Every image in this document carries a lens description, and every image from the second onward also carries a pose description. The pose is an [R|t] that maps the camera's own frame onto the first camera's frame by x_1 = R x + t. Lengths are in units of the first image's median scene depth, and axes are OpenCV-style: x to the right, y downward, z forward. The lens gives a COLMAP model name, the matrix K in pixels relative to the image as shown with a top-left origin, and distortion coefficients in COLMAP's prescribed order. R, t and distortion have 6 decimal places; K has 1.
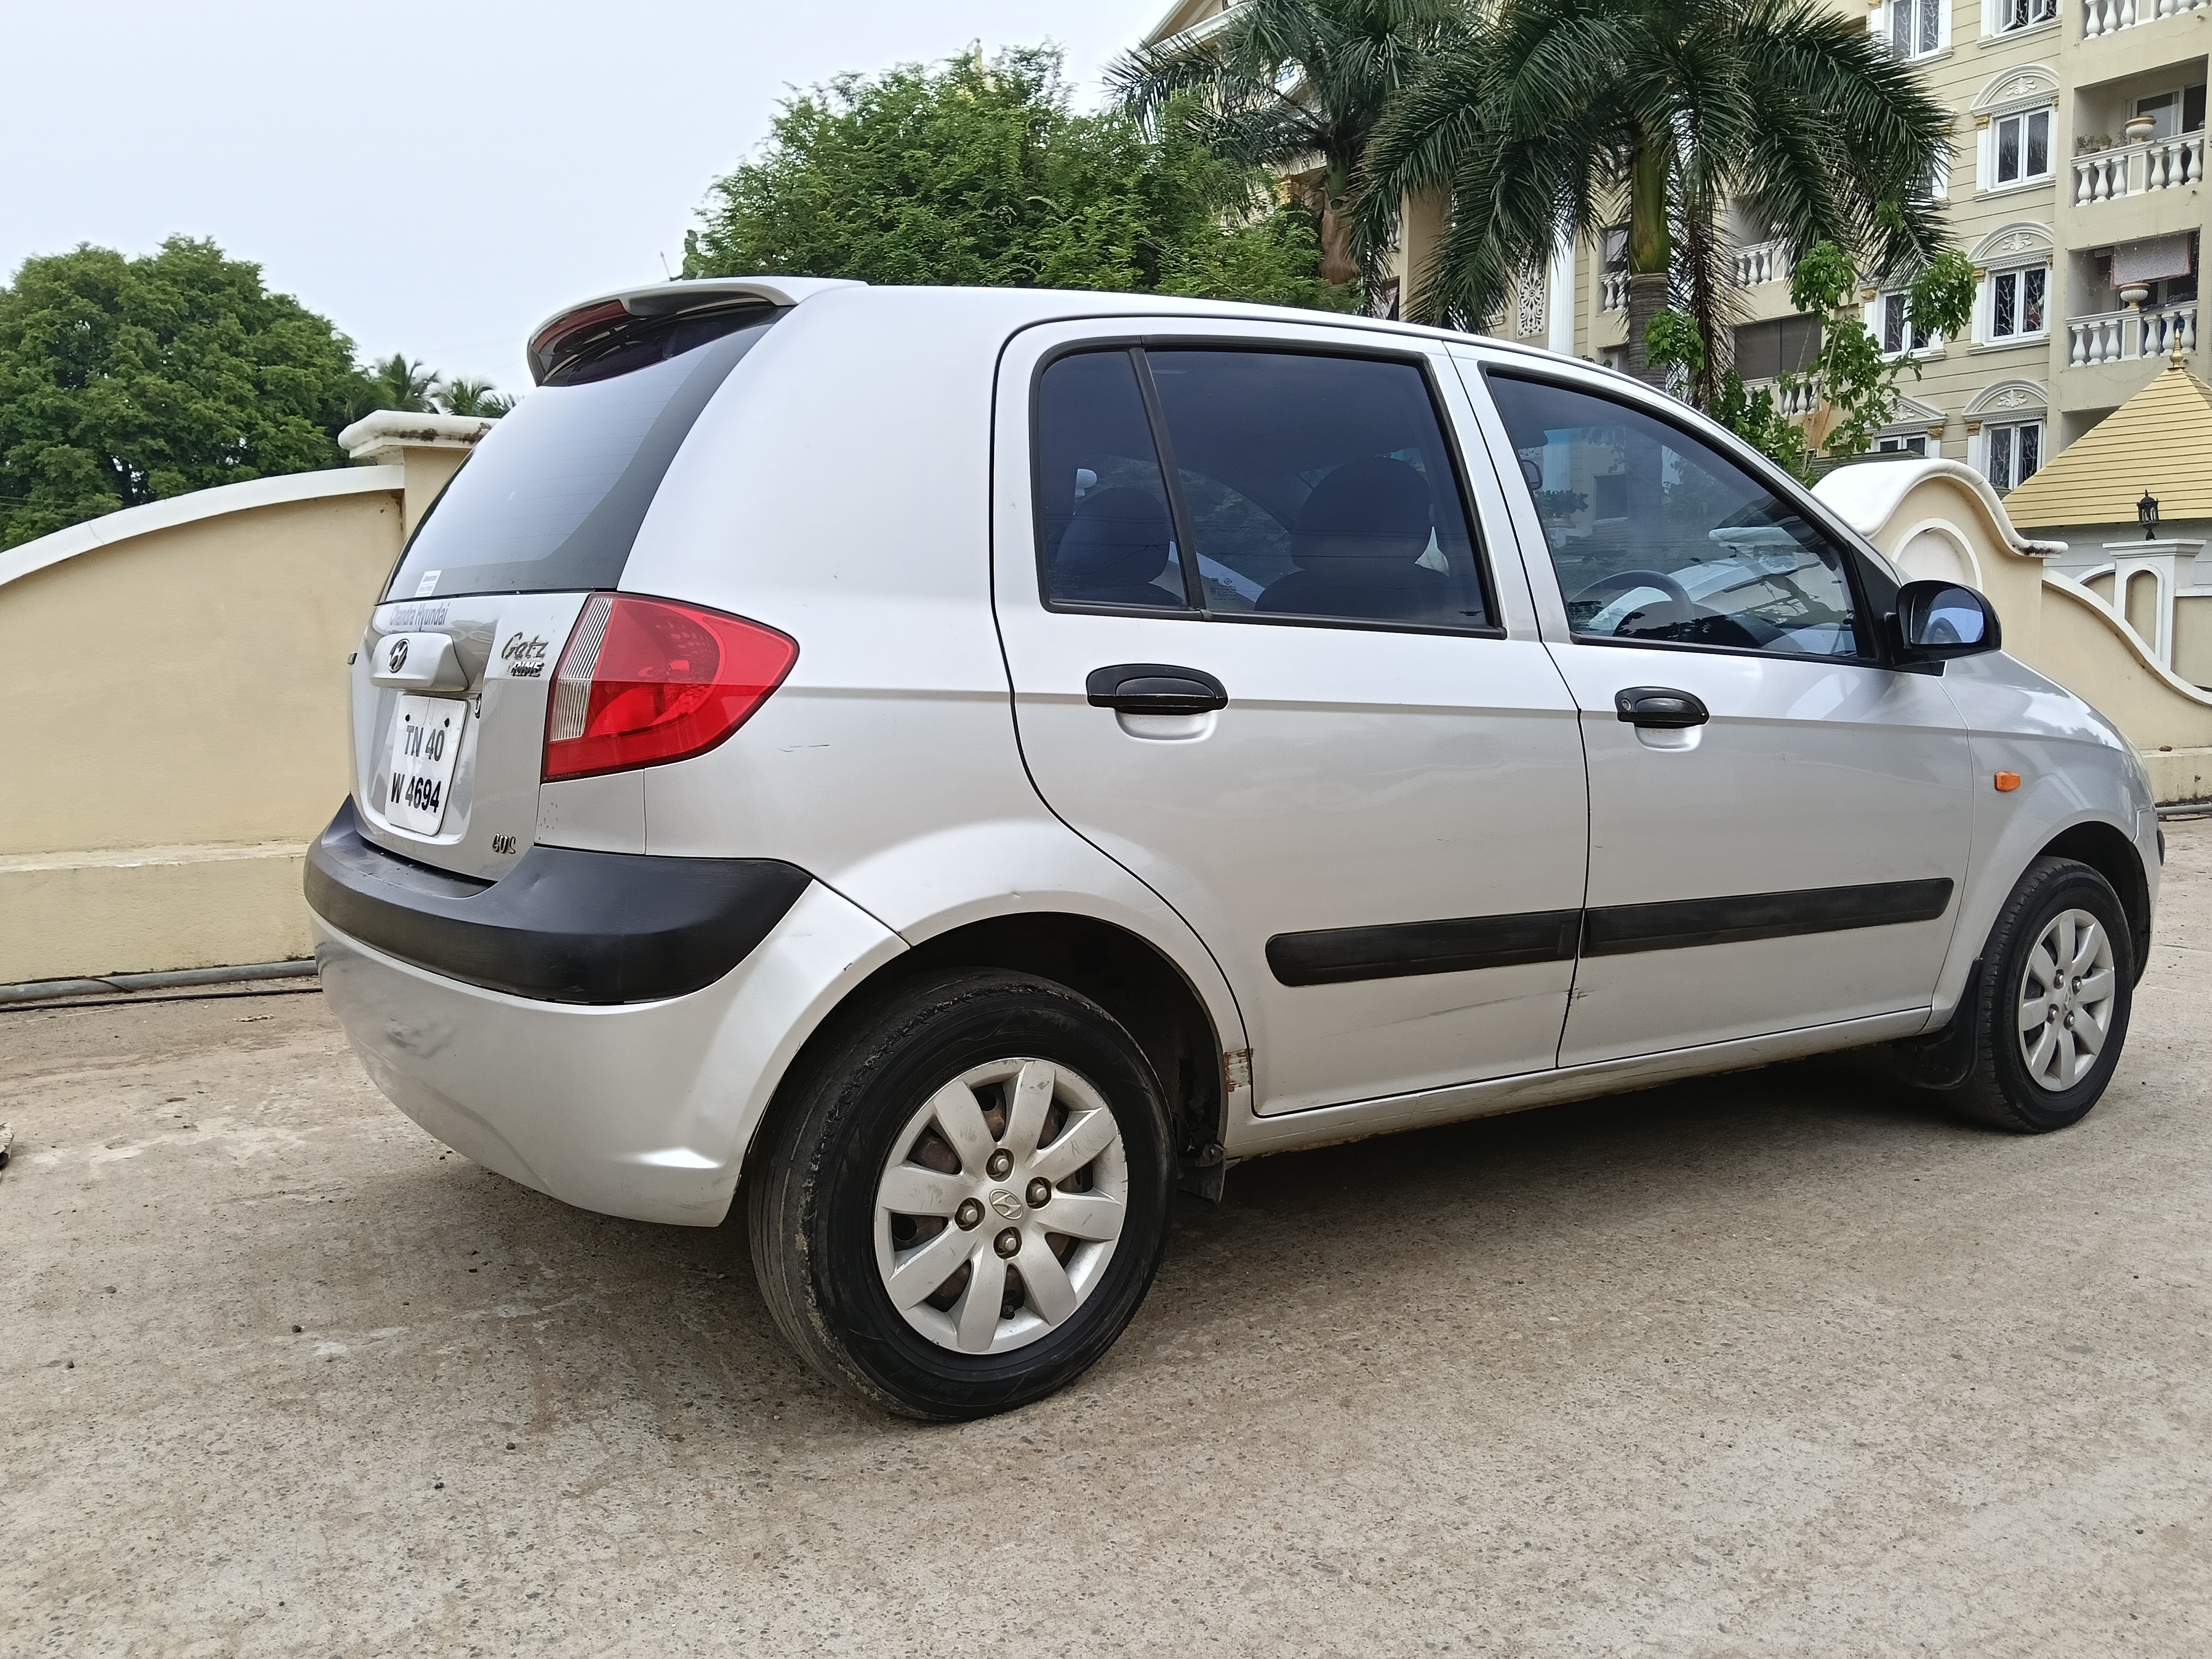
lens RADIAL K [[1819.1, 0, 1106.0], [0, 1819.1, 829.5], [0, 0, 1]] dist [0.030547, -0.089162]
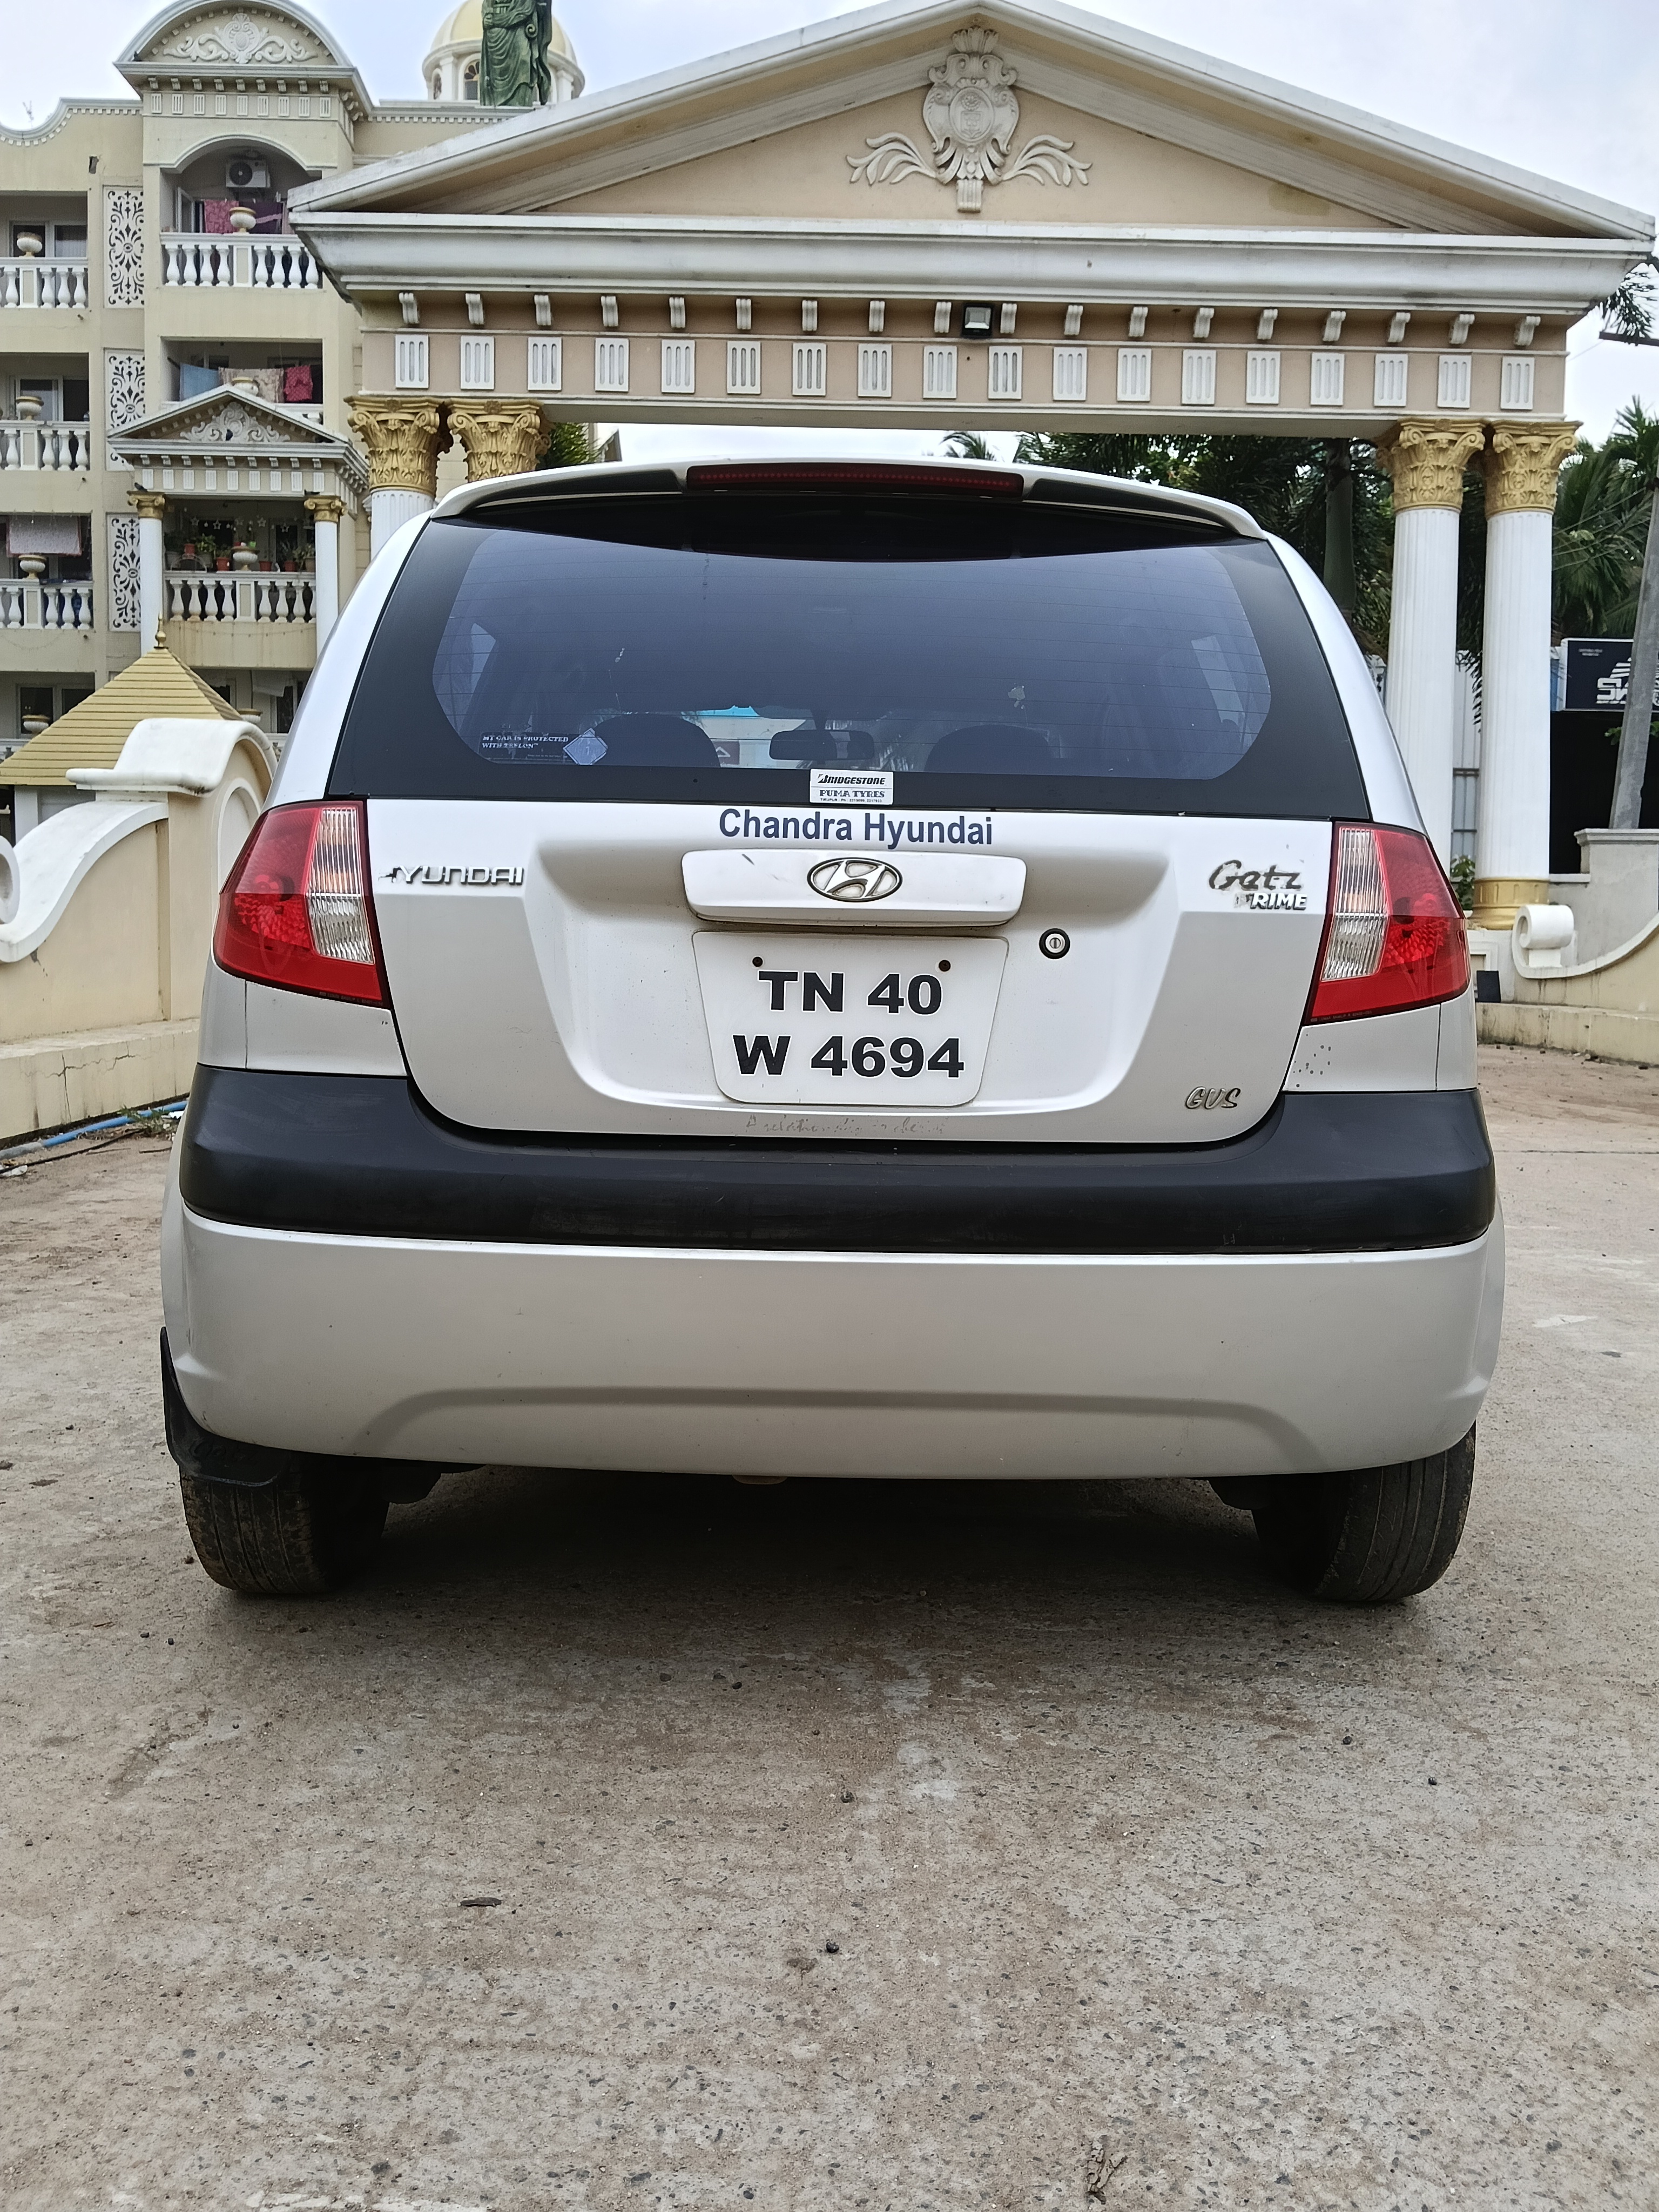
lens RADIAL K [[1819.1, 0, 832.7], [0, 1819.1, 1082.3], [0, 0, 1]] dist [0.030547, -0.089162]
pose [[0.540872, -0.058569, 0.839063, -0.922423], [0.058939, 0.997760, 0.031654, -0.030247], [-0.839038, 0.032333, 0.543112, 0.530702]]
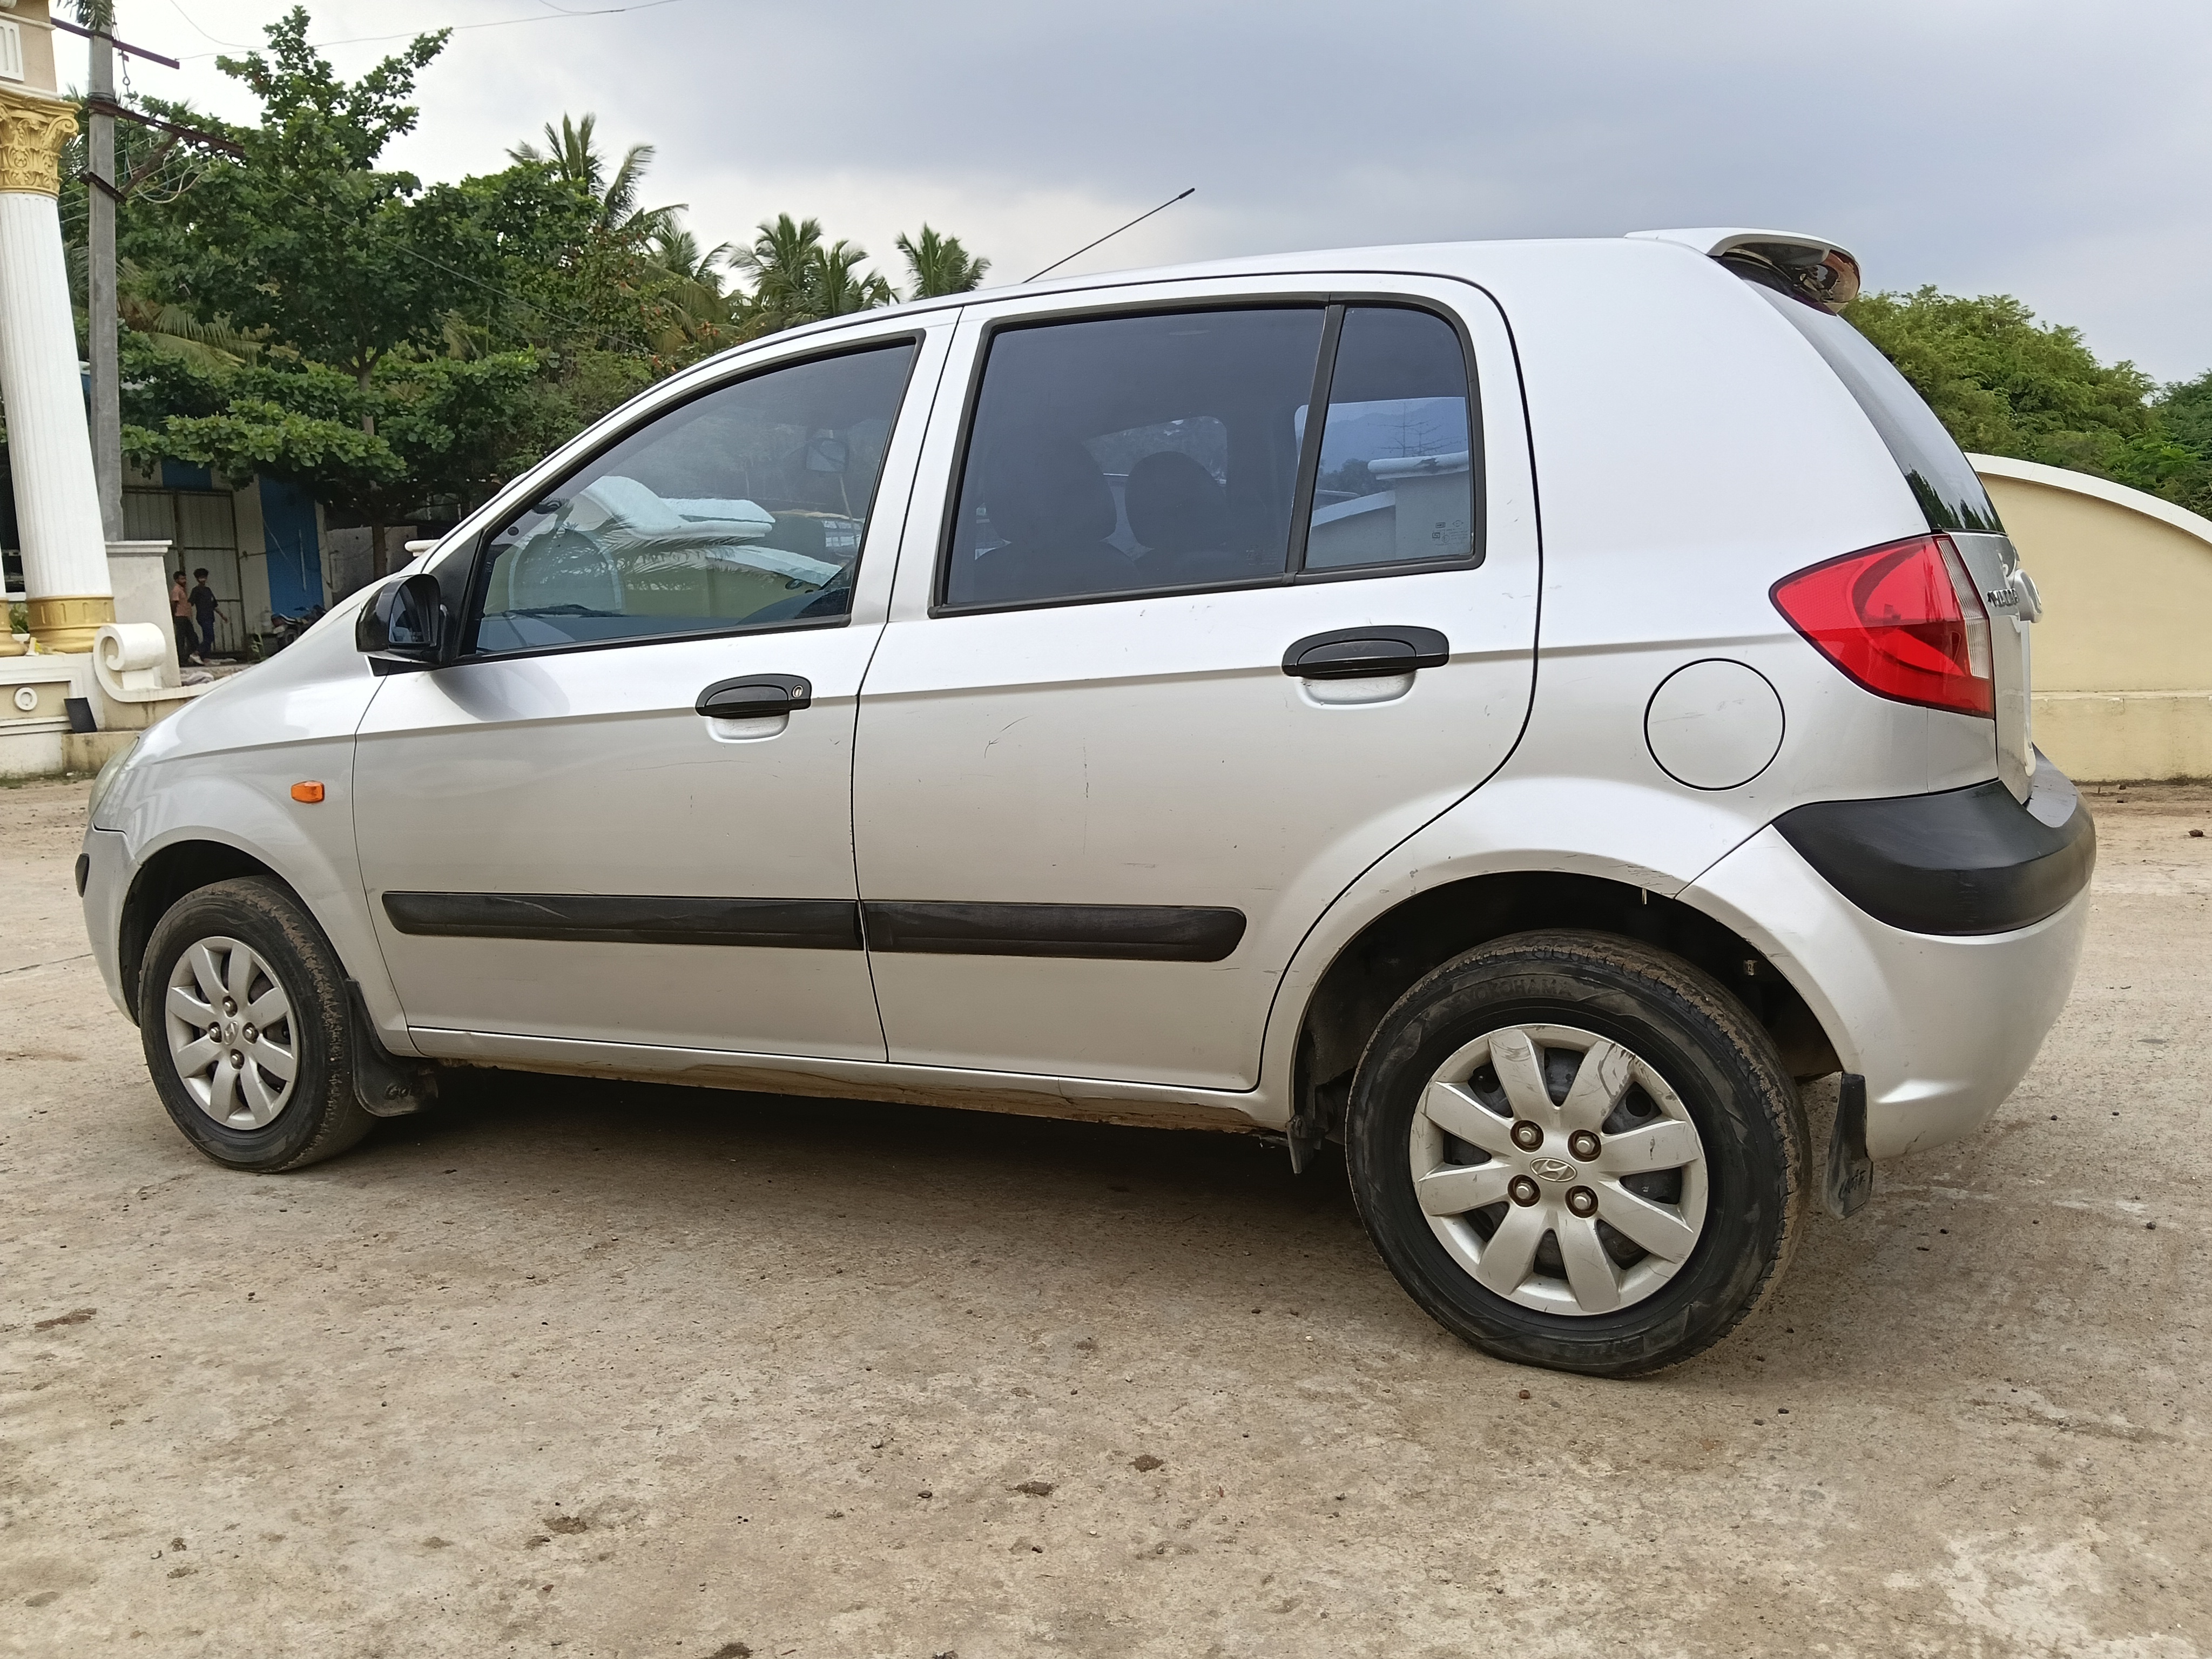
lens RADIAL K [[1804.0, 0, 1099.8], [0, 1804.0, 841.8], [0, 0, 1]] dist [0.021456, -0.073467]
pose [[-0.465943, -0.090044, 0.880221, -0.936424], [0.124734, 0.978189, 0.166093, -0.170485], [-0.875979, 0.187183, -0.444549, 1.730076]]
